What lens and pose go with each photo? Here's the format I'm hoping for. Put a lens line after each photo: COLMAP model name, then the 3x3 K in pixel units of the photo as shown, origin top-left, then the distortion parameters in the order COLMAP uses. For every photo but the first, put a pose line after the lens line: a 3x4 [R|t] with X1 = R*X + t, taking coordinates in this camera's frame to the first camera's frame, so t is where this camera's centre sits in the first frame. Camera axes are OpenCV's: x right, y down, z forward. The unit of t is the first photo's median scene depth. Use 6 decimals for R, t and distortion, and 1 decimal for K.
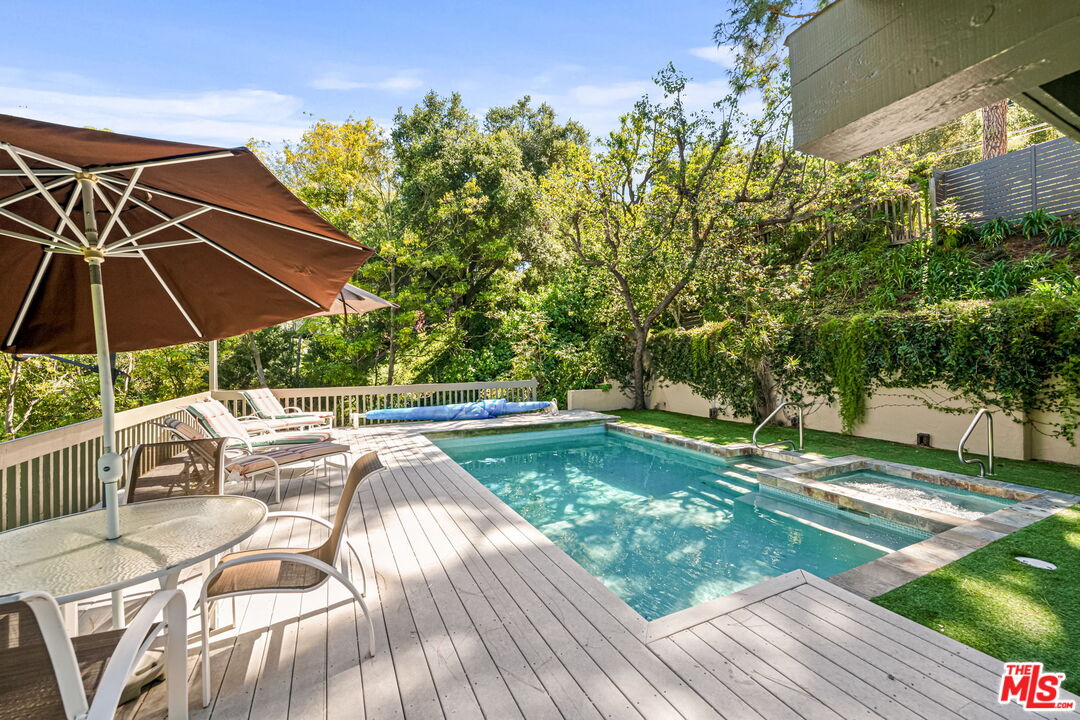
lens RADIAL K [[430.9, 0, 539.1], [0, 430.9, 357.3], [0, 0, 1]] dist [-0.001956, -0.000159]
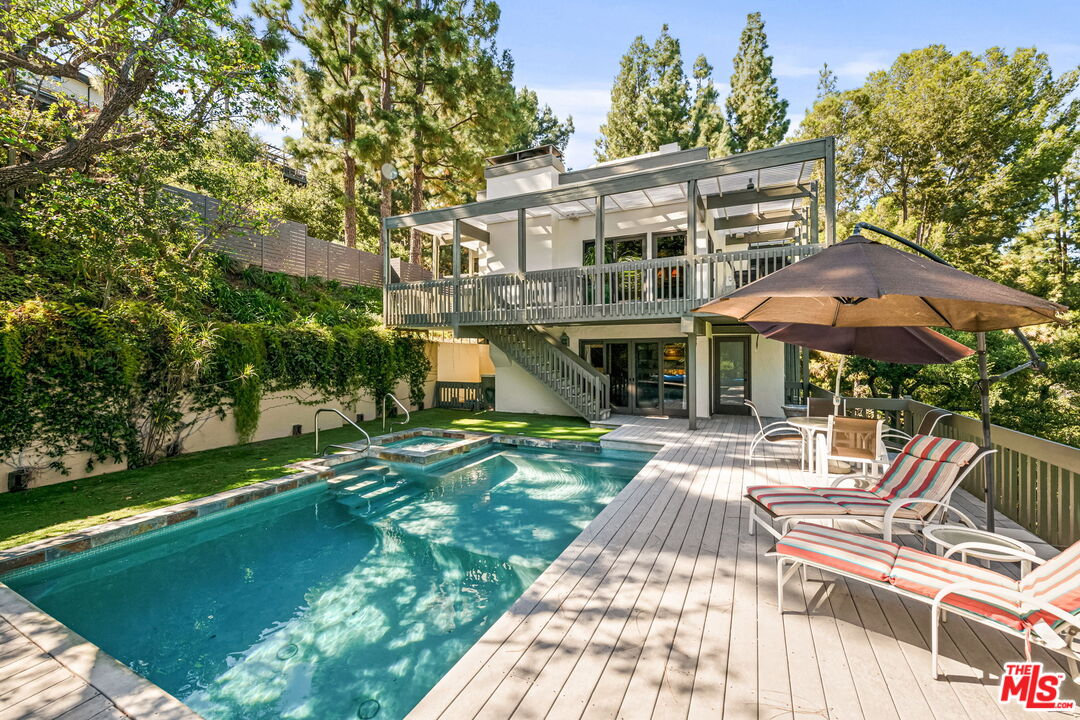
lens RADIAL K [[430.9, 0, 540.3], [0, 430.9, 357.5], [0, 0, 1]] dist [-0.001956, -0.000159]
pose [[-0.602311, 0.002642, 0.798257, -0.442150], [0.004650, 0.999989, 0.000199, -0.013766], [-0.798248, 0.003831, -0.602317, 0.976588]]
